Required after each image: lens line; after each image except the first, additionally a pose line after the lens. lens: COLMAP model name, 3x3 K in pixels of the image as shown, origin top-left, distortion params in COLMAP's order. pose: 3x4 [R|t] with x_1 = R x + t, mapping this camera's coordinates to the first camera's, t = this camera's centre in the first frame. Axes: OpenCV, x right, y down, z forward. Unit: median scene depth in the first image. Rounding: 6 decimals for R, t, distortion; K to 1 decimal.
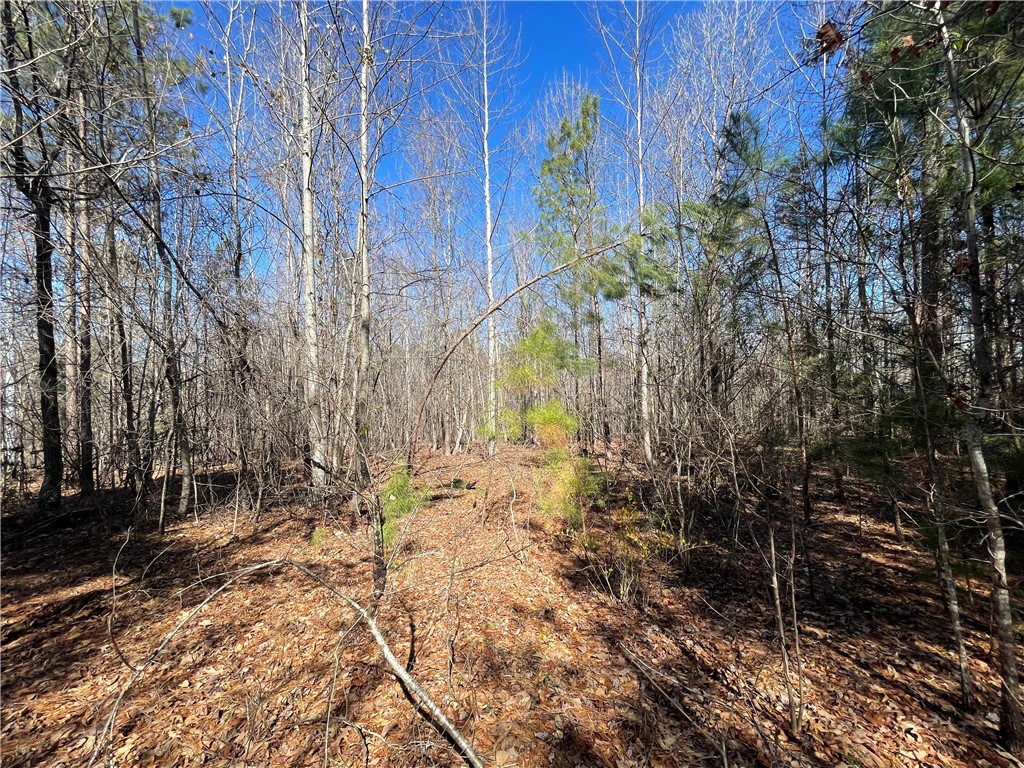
lens RADIAL K [[409.6, 0, 509.4], [0, 409.6, 384.7], [0, 0, 1]] dist [-0.002736, -0.000255]
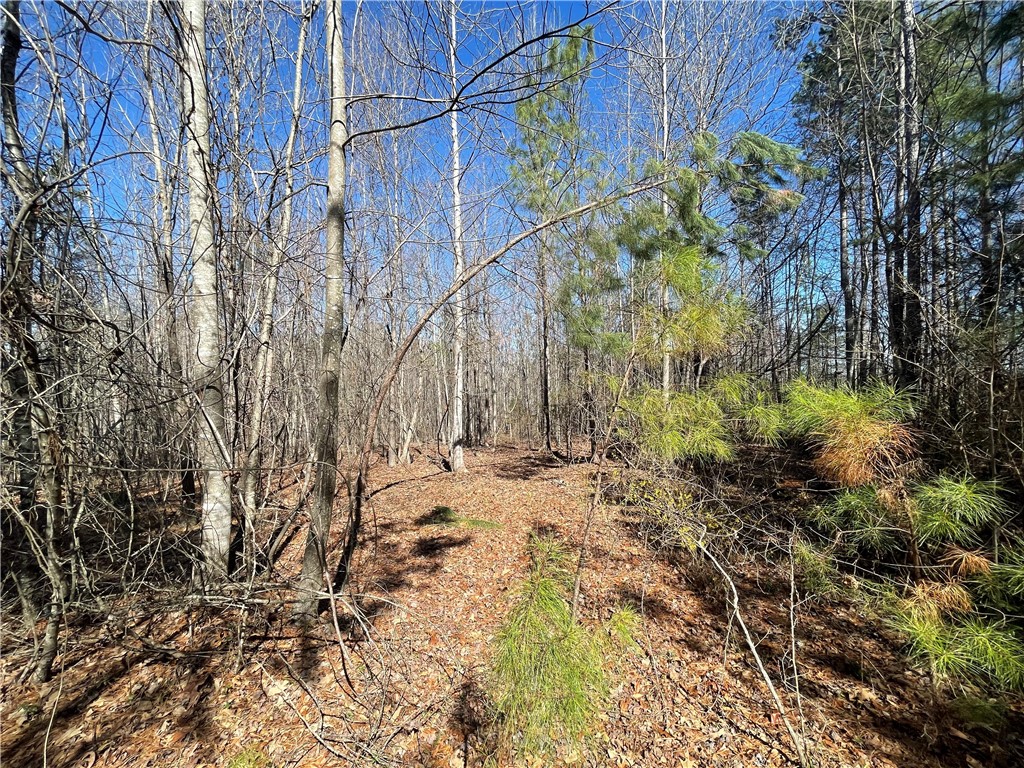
lens RADIAL K [[409.6, 0, 510.5], [0, 409.6, 386.5], [0, 0, 1]] dist [-0.002736, -0.000255]
pose [[0.977497, 0.006853, 0.210836, -0.292129], [-0.008078, 0.999955, 0.004949, 0.052684], [-0.210793, -0.006541, 0.977509, 0.579395]]
